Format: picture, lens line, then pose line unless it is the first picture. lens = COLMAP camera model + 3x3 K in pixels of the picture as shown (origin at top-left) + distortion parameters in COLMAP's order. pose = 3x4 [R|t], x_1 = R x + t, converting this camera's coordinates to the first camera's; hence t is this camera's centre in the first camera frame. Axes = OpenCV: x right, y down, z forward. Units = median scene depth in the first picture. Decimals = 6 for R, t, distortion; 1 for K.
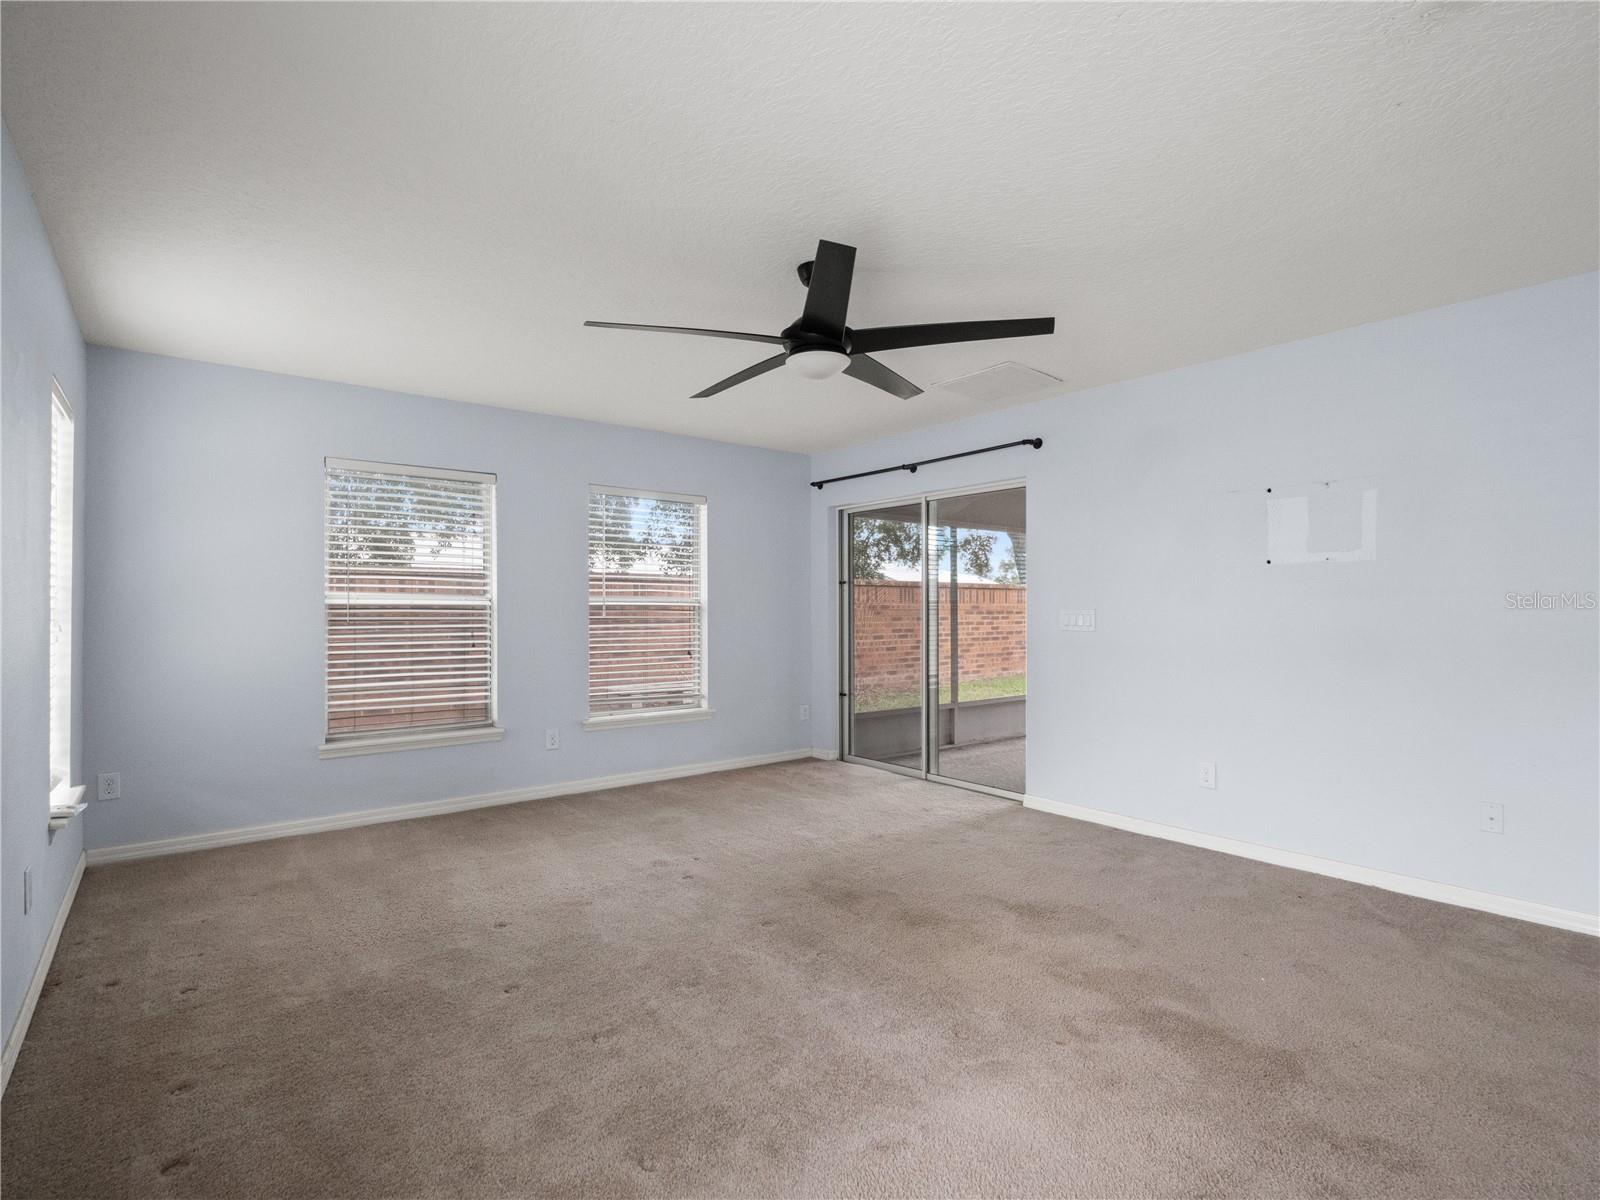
lens RADIAL K [[777.8, 0, 801.6], [0, 777.8, 601.1], [0, 0, 1]] dist [-0.007907, -0.004580]
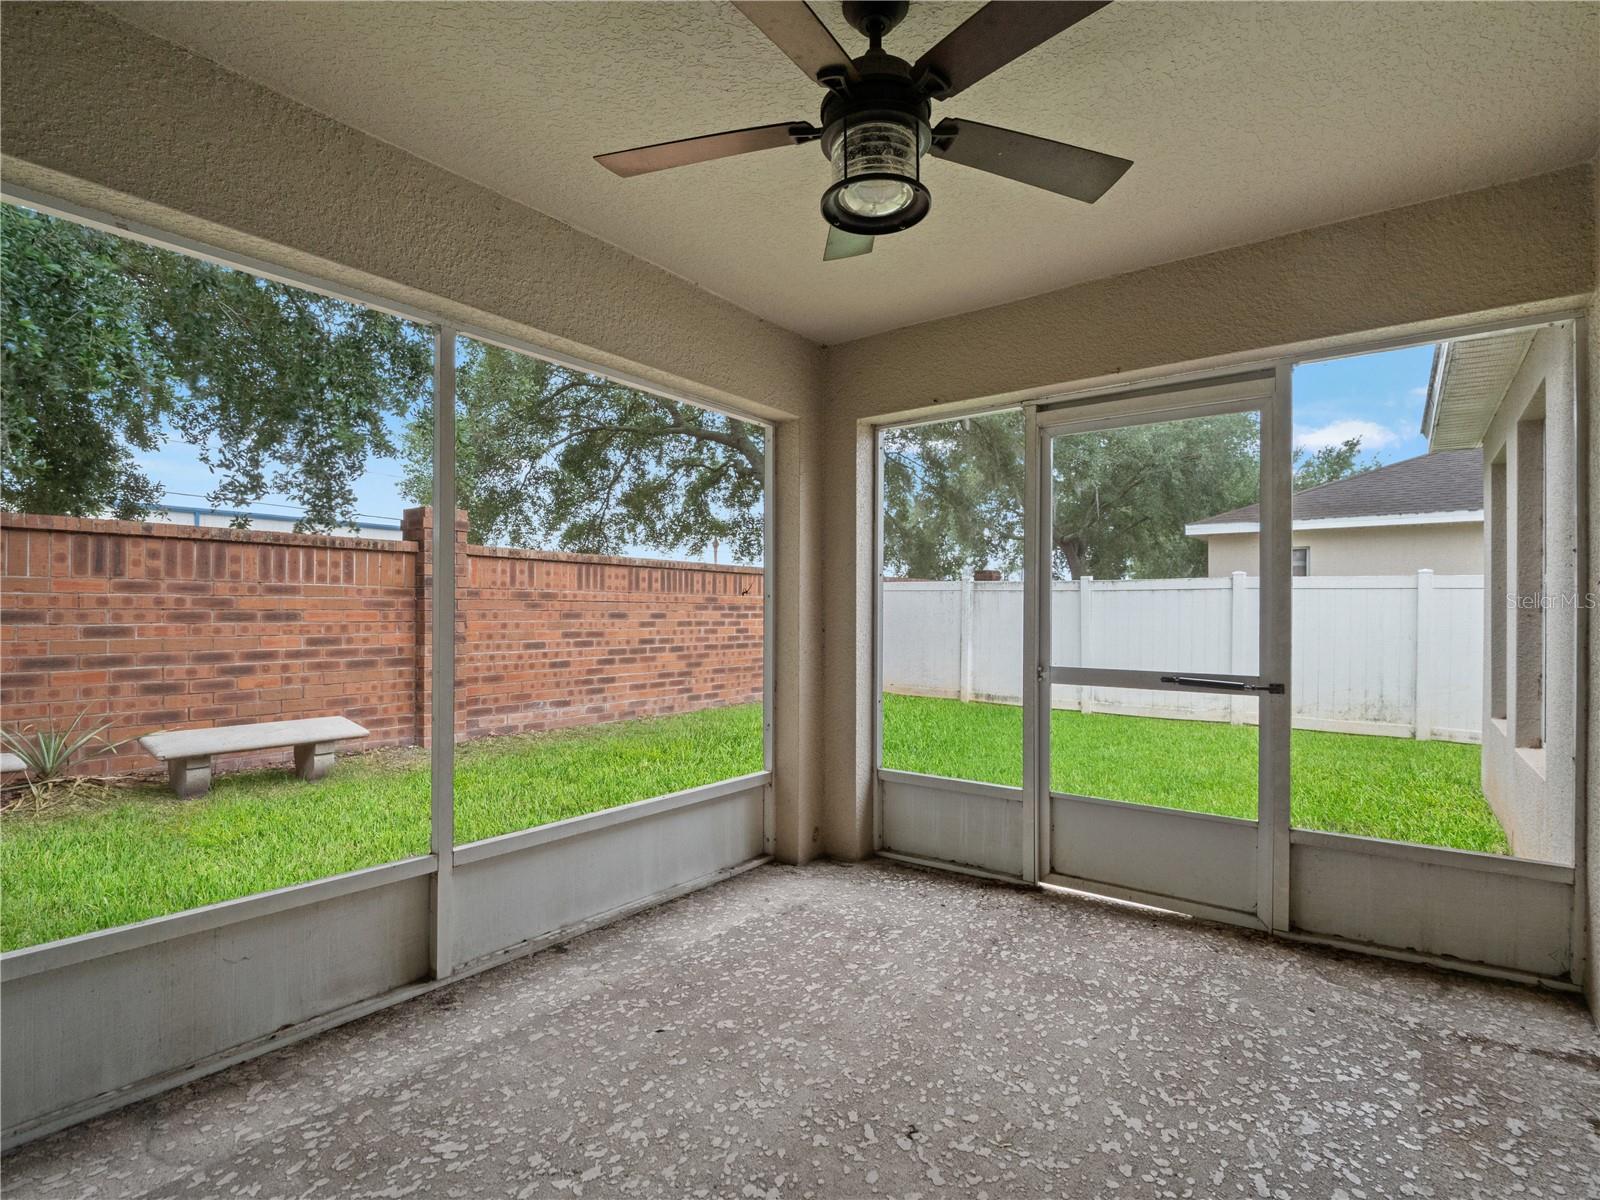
lens RADIAL K [[777.8, 0, 806.4], [0, 777.8, 607.6], [0, 0, 1]] dist [-0.007907, -0.004580]
pose [[0.968430, 0.006819, 0.249192, 0.469557], [-0.008052, 0.999960, 0.003927, 0.039552], [-0.249155, -0.005810, 0.968446, 1.132400]]
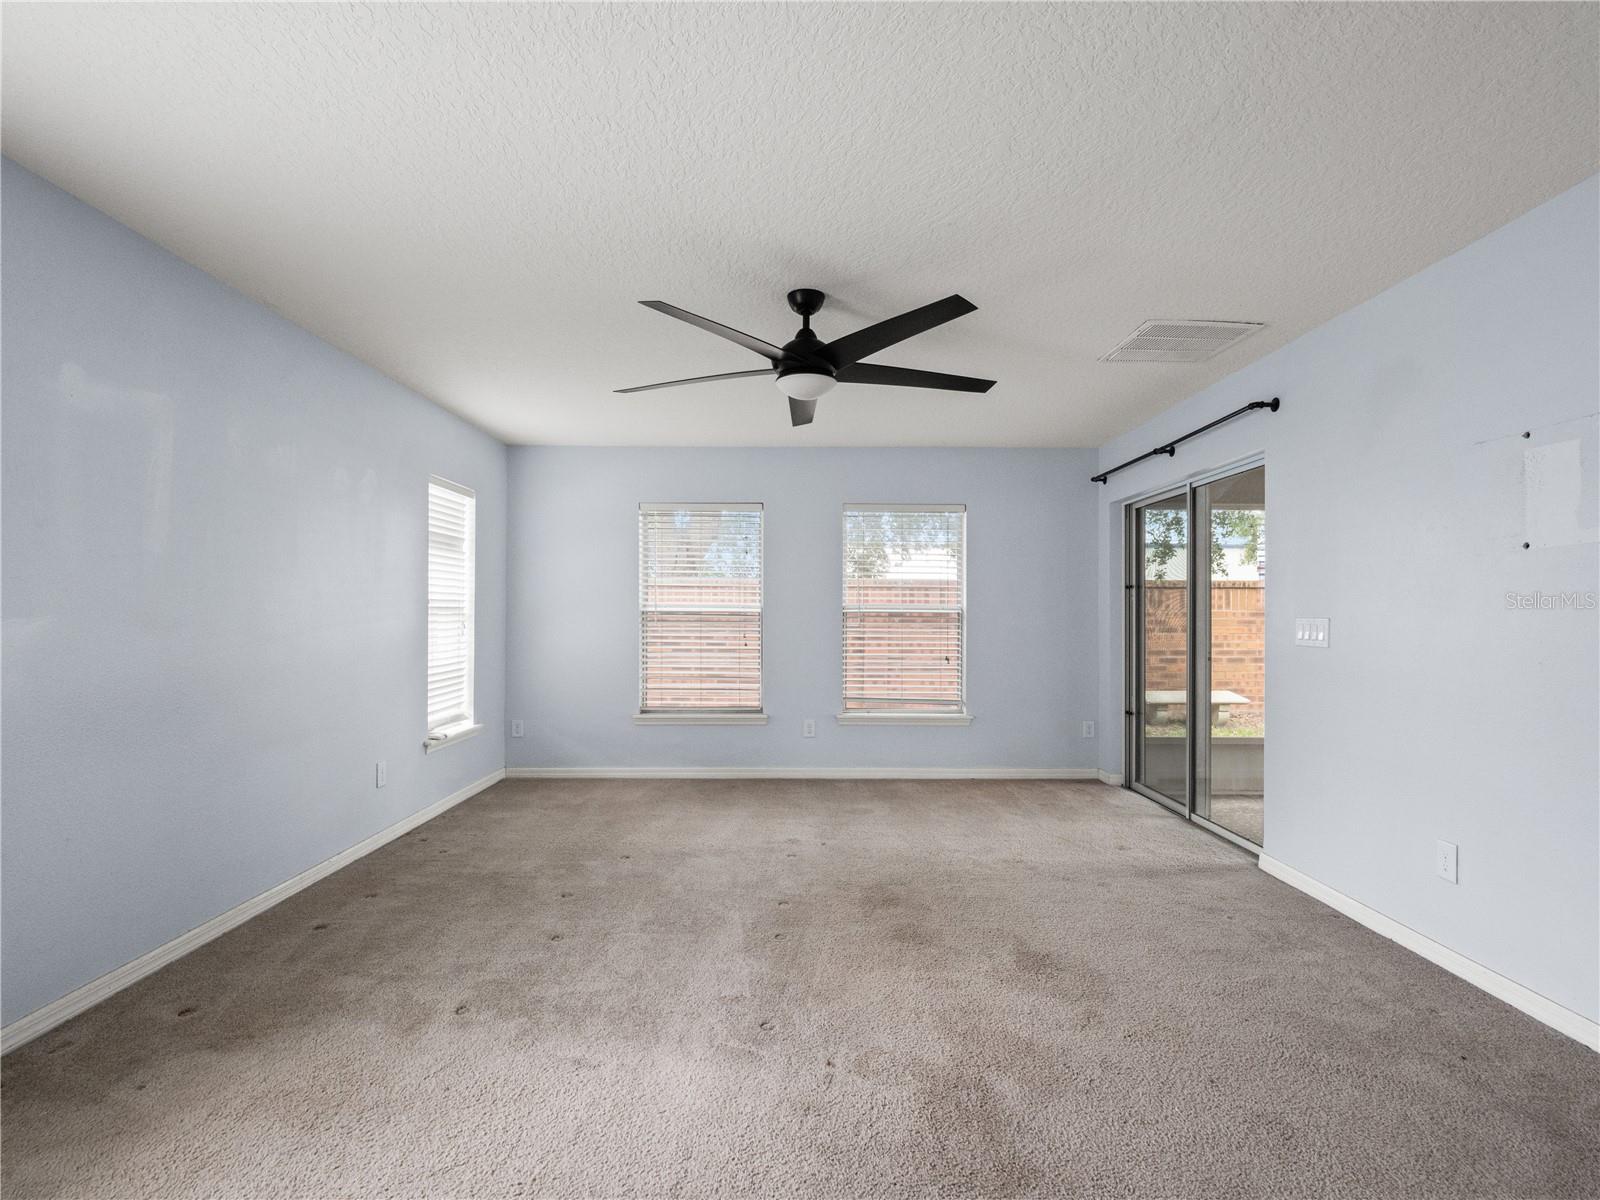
lens RADIAL K [[777.8, 0, 806.3], [0, 777.8, 610.5], [0, 0, 1]] dist [-0.007907, -0.004580]
pose [[0.789714, 0.000222, -0.613475, 0.426065], [0.001766, 0.999995, 0.002635, 0.000481], [0.613473, -0.003164, 0.789709, 0.102355]]
